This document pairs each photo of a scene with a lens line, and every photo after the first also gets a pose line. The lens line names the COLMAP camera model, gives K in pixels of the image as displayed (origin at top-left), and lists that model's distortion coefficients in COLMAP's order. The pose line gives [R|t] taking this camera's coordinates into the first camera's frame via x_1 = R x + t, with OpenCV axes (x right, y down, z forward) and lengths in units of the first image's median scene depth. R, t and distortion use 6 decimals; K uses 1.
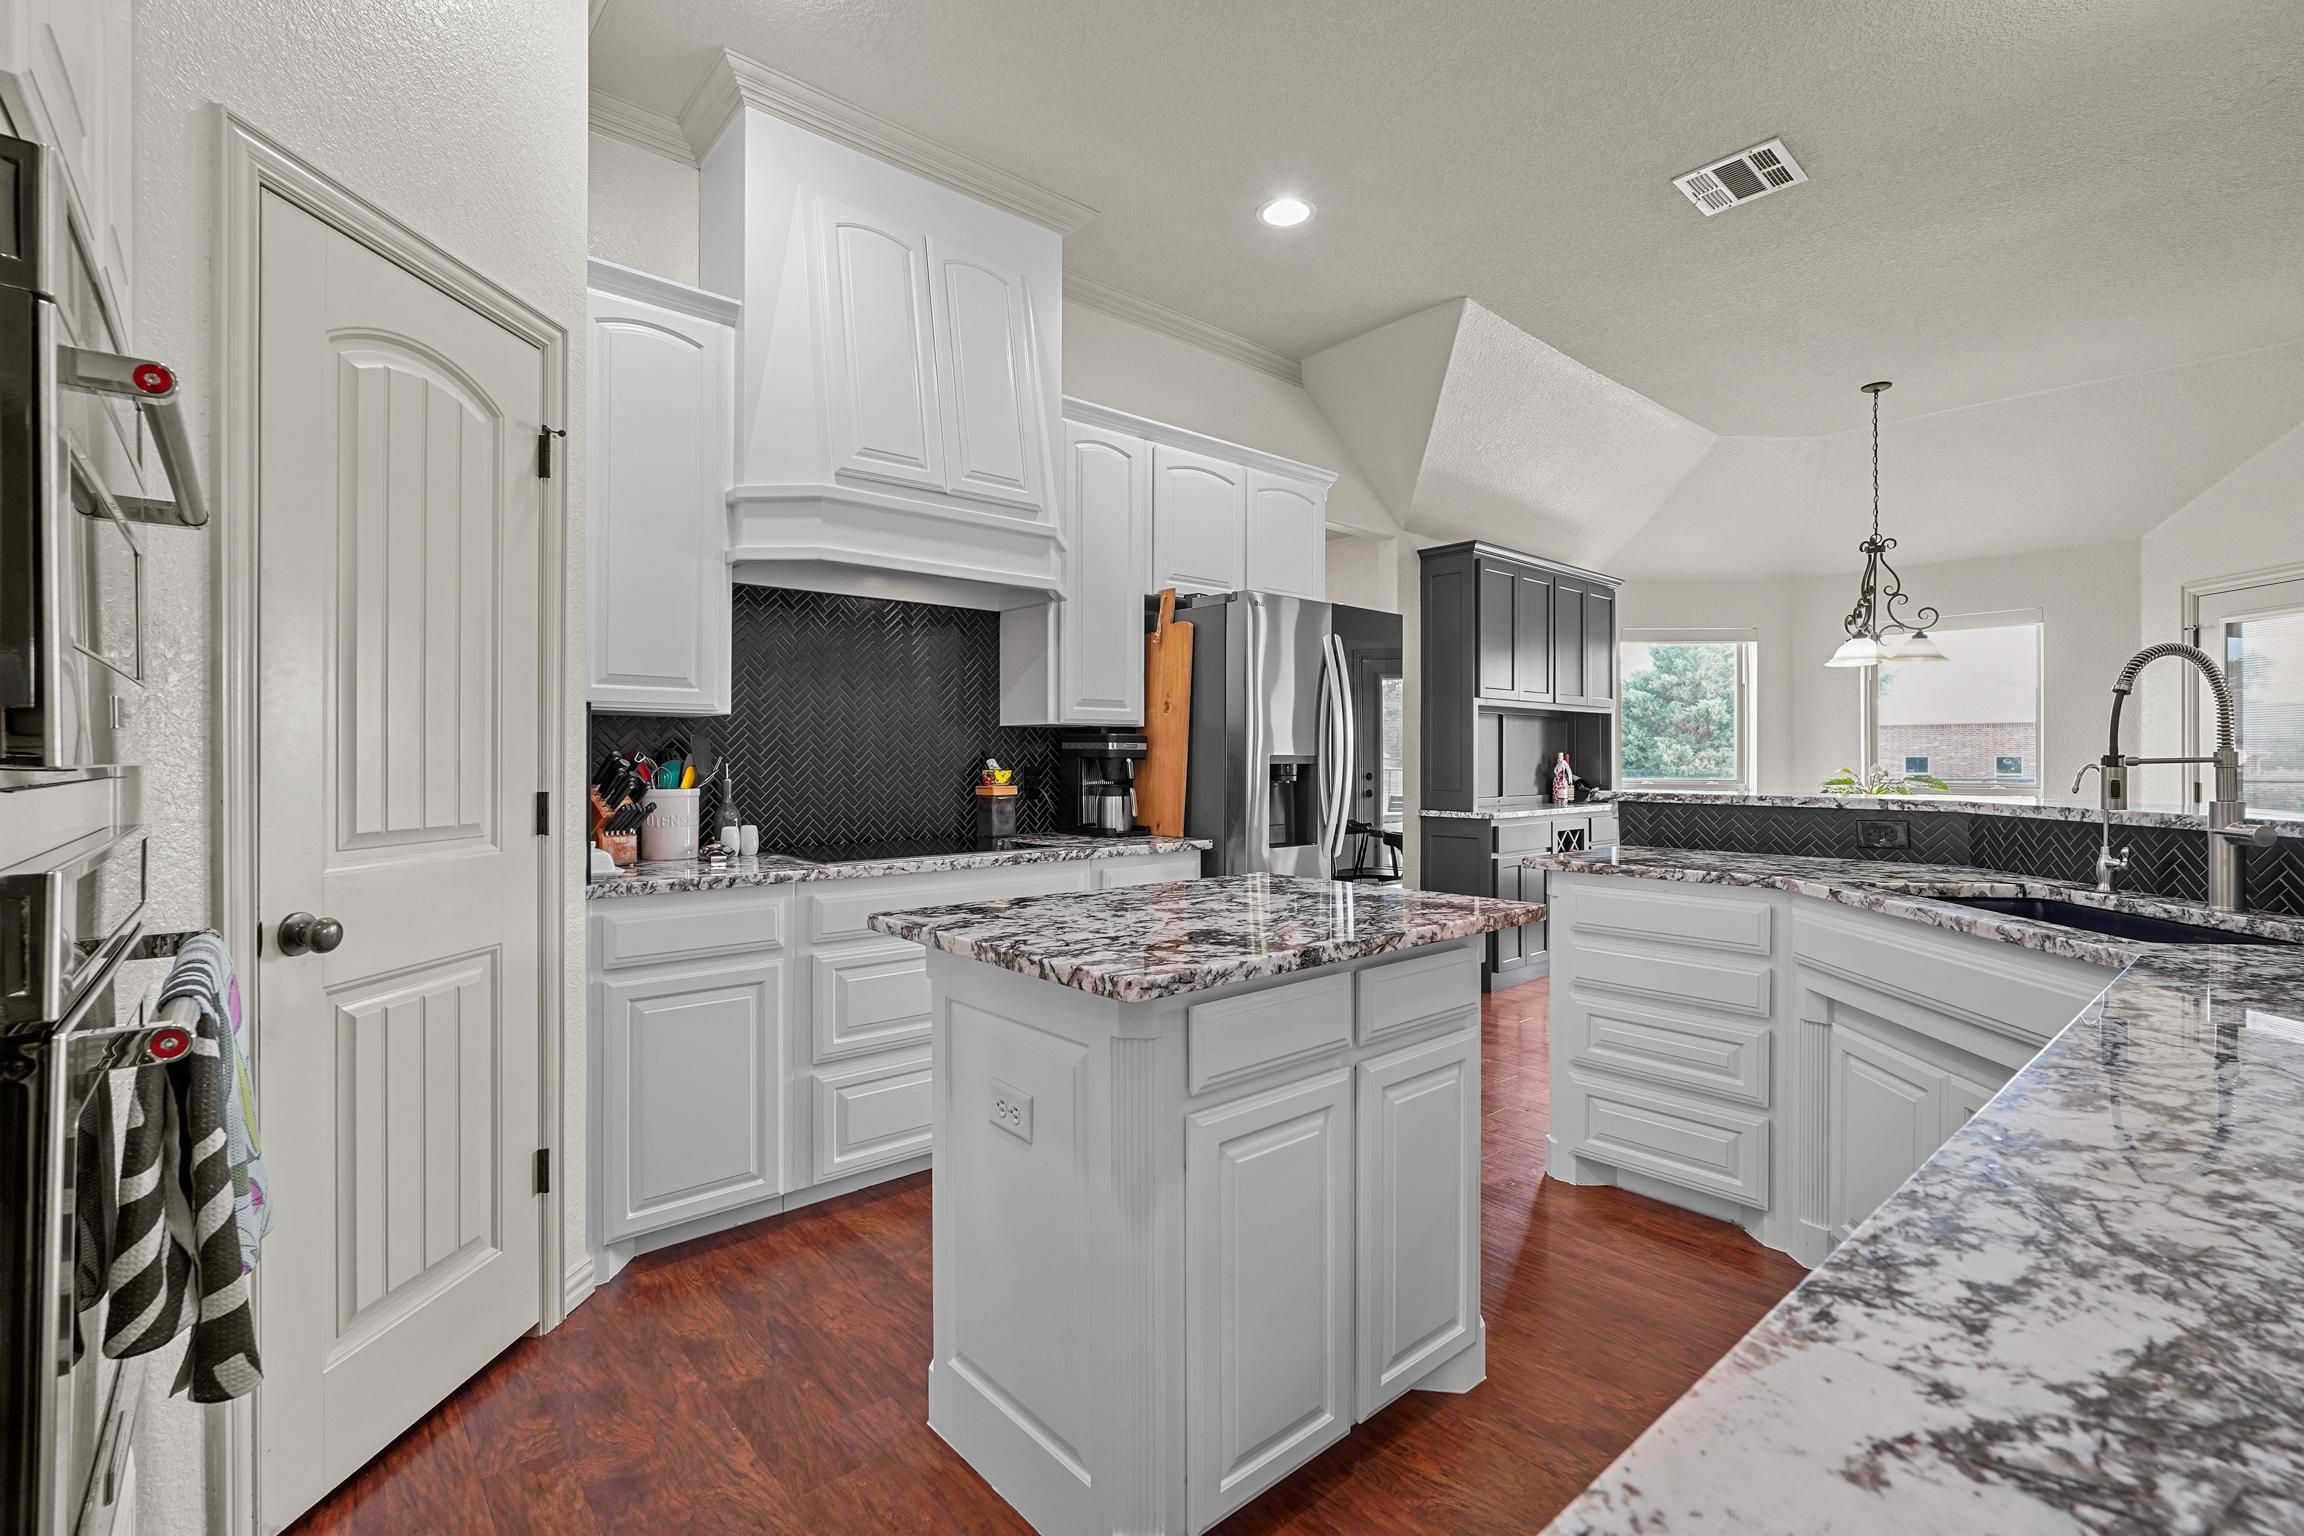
lens RADIAL K [[1026.3, 0, 1148.9], [0, 1026.3, 788.9], [0, 0, 1]] dist [-0.003486, 0.001529]
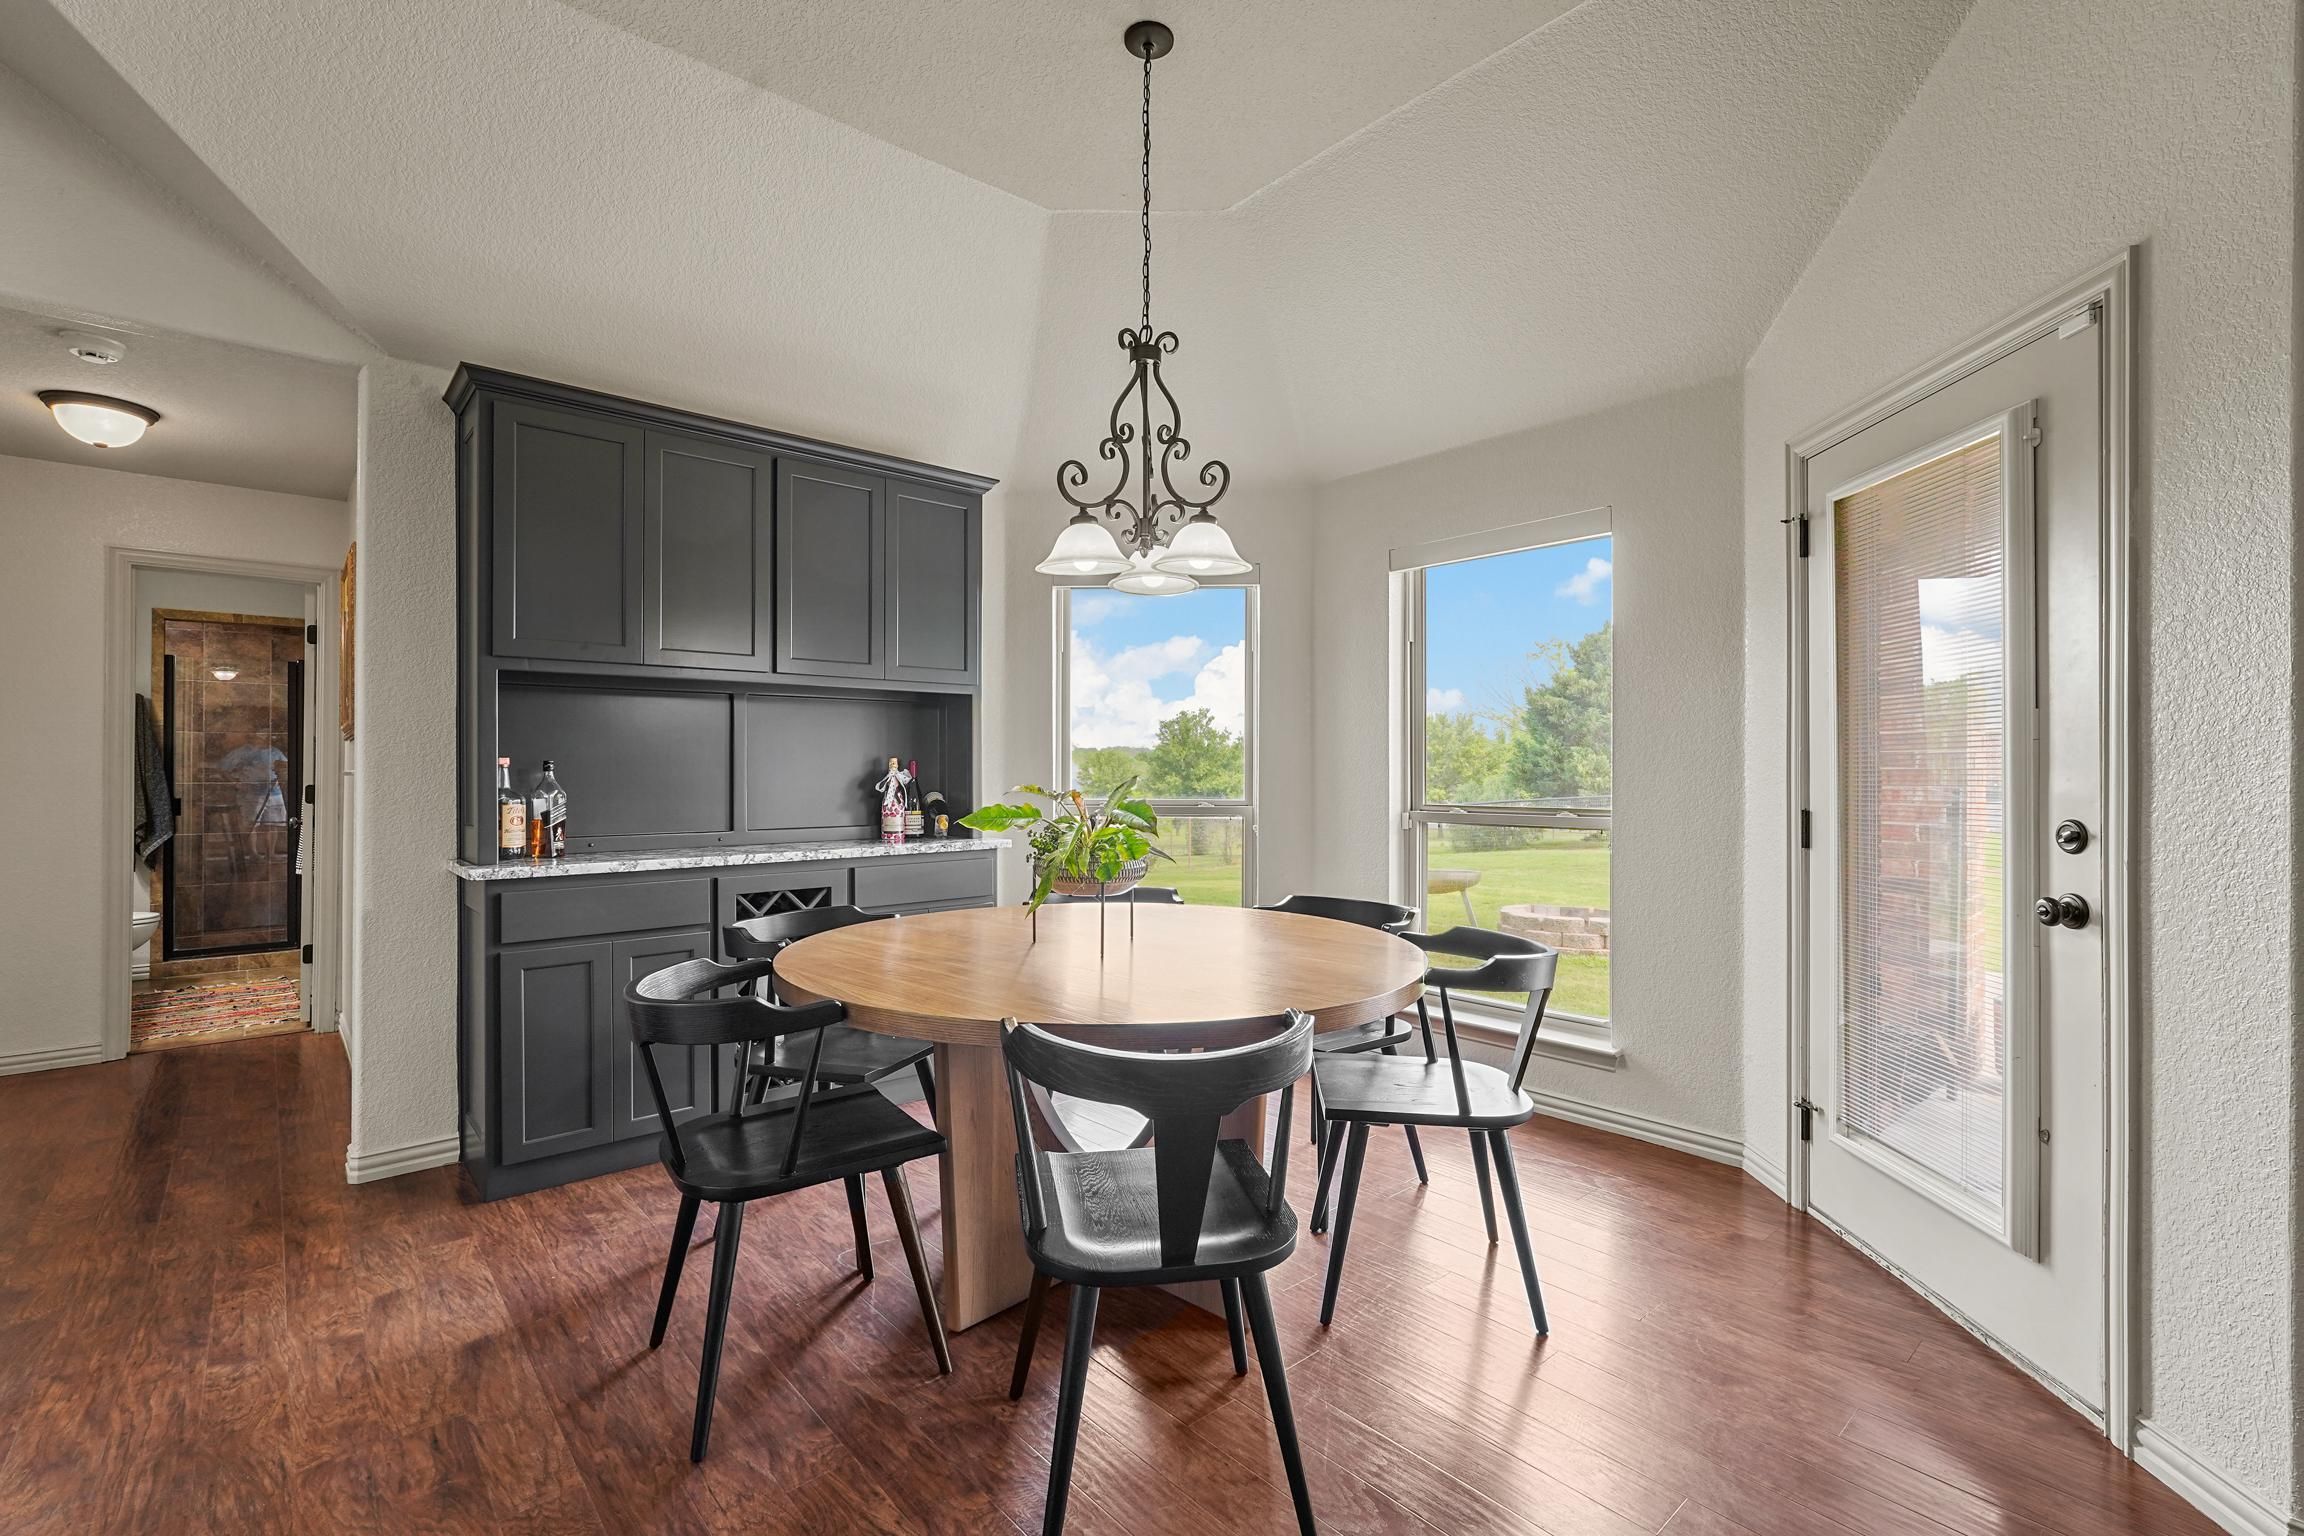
lens RADIAL K [[1019.2, 0, 1152.8], [0, 1019.2, 770.3], [0, 0, 1]] dist [-0.002470, 0.000526]
pose [[0.999994, 0.002975, -0.001873, 0.943459], [-0.003026, 0.999608, -0.027840, -0.017890], [0.001790, 0.027845, 0.999611, 0.659228]]
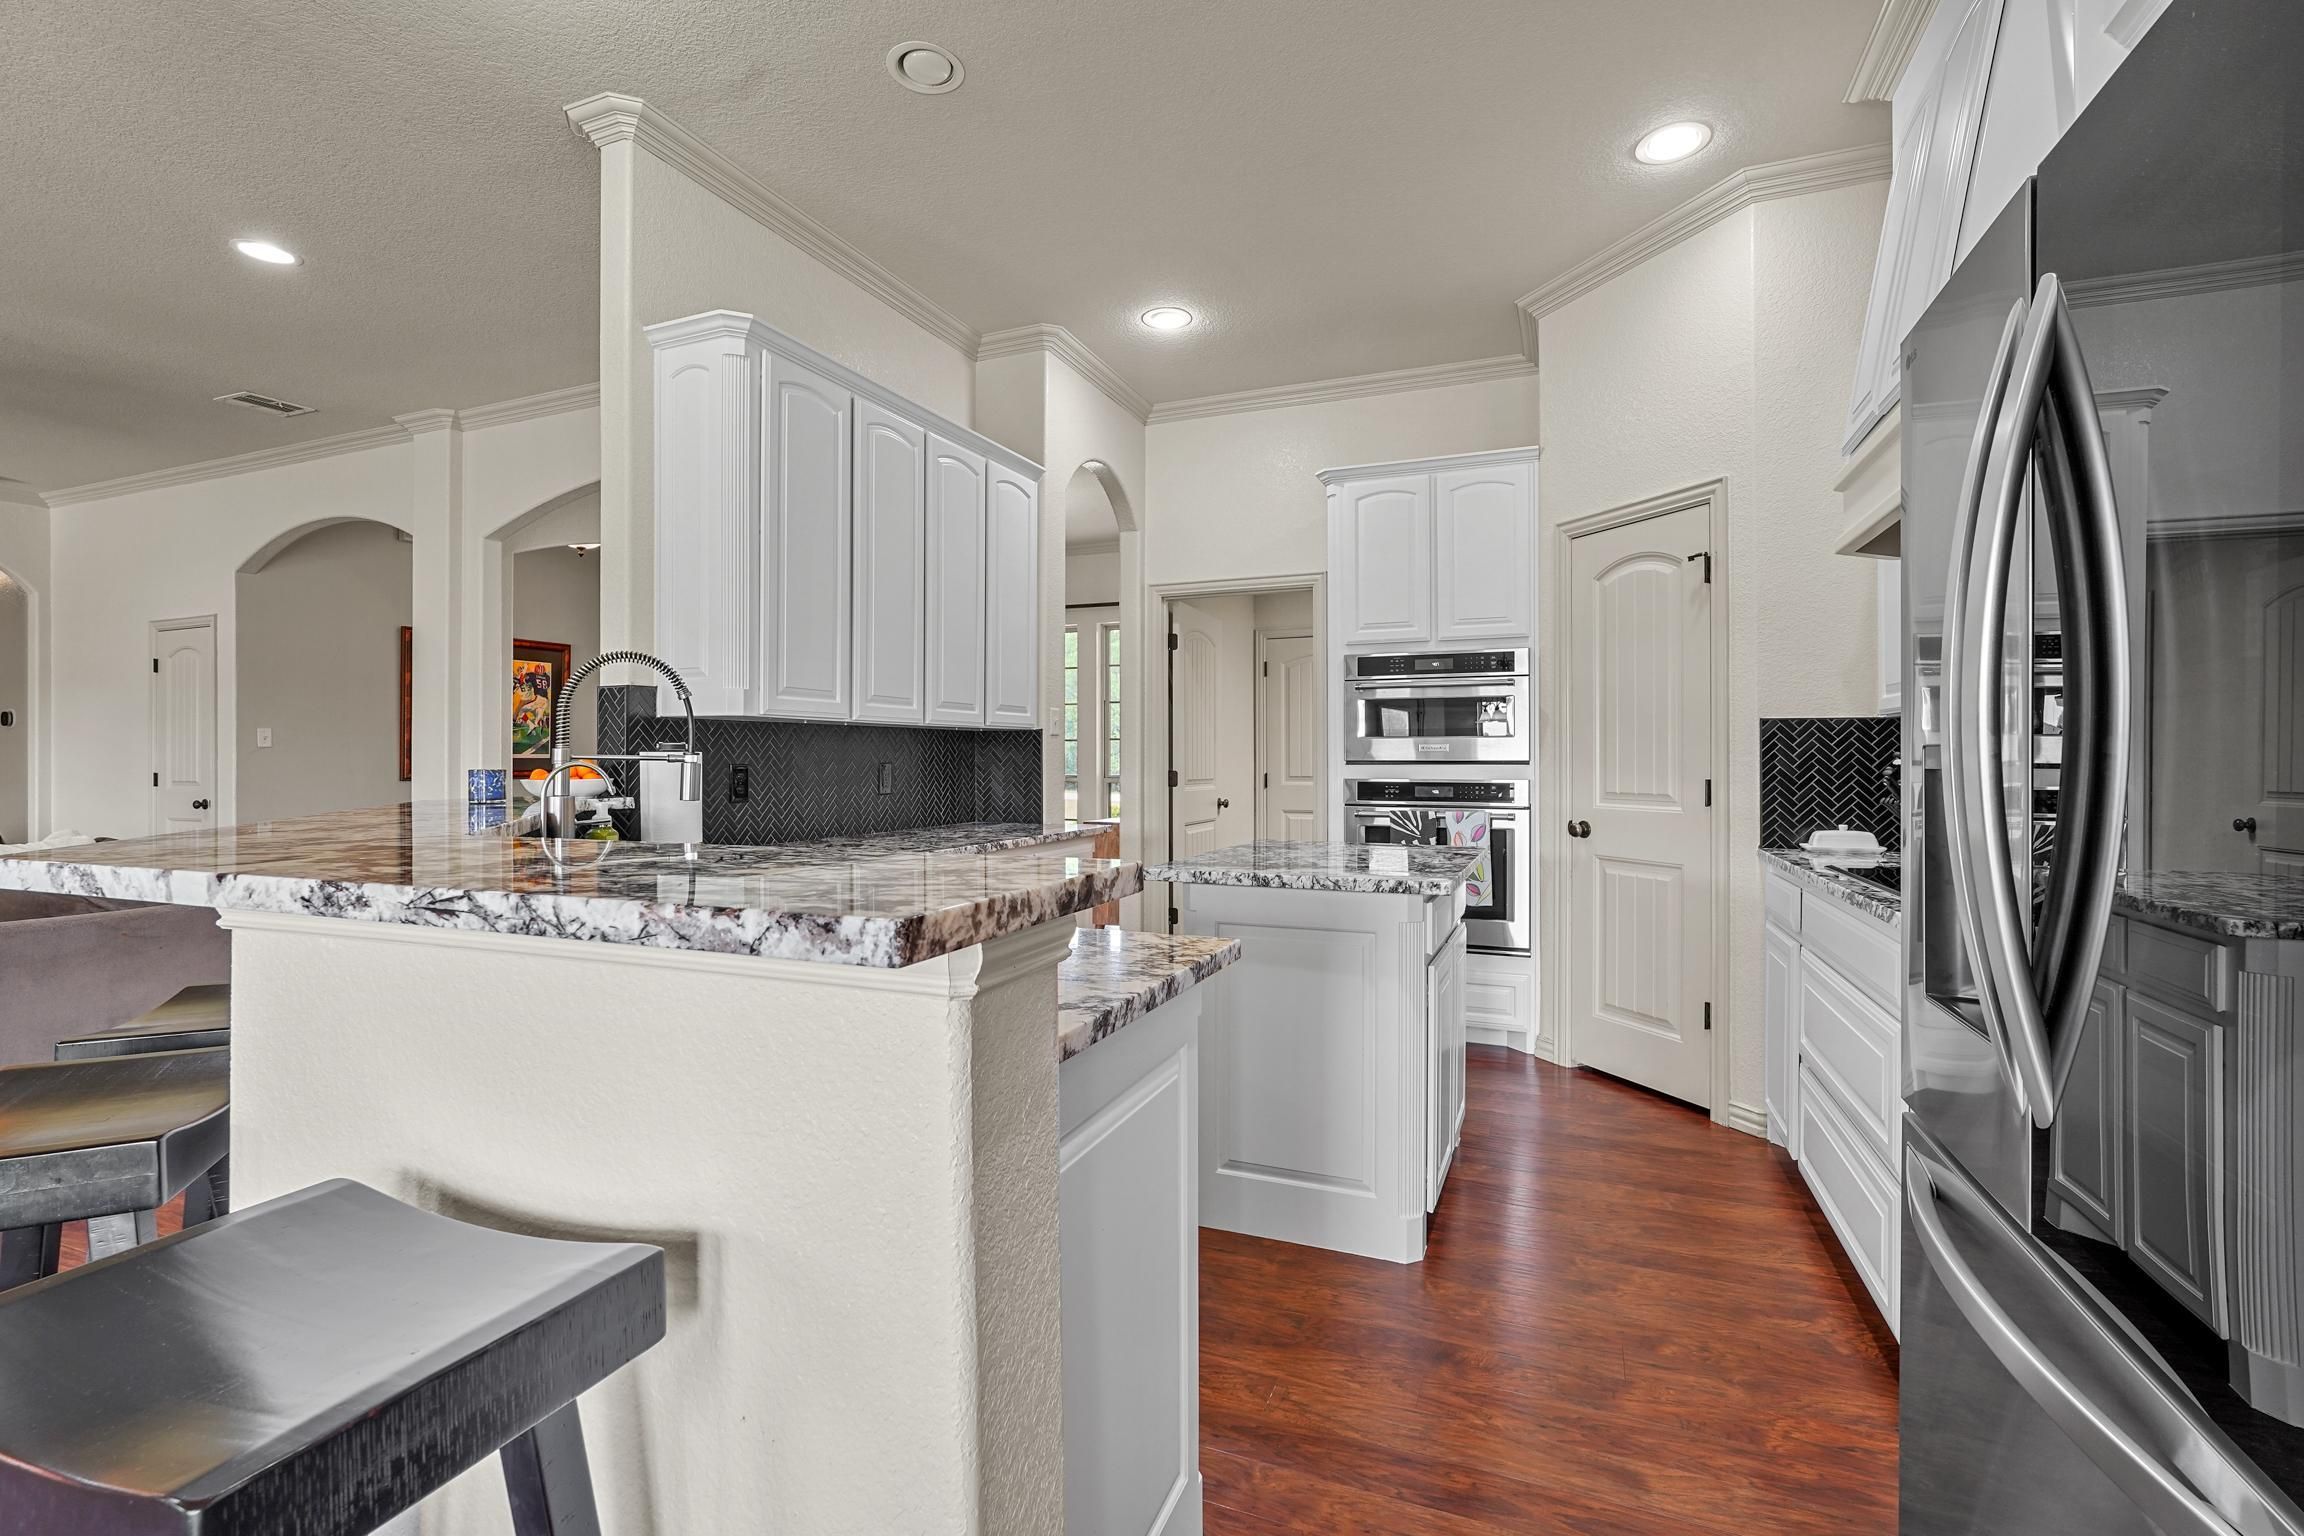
lens RADIAL K [[1034.8, 0, 1150.6], [0, 1034.8, 757.4], [0, 0, 1]] dist [-0.001140, 0.000334]
pose [[-0.891926, 0.003234, -0.452170, 0.517466], [-0.008462, 0.999680, 0.023842, -0.035073], [0.452103, 0.025091, -0.891613, 1.161527]]
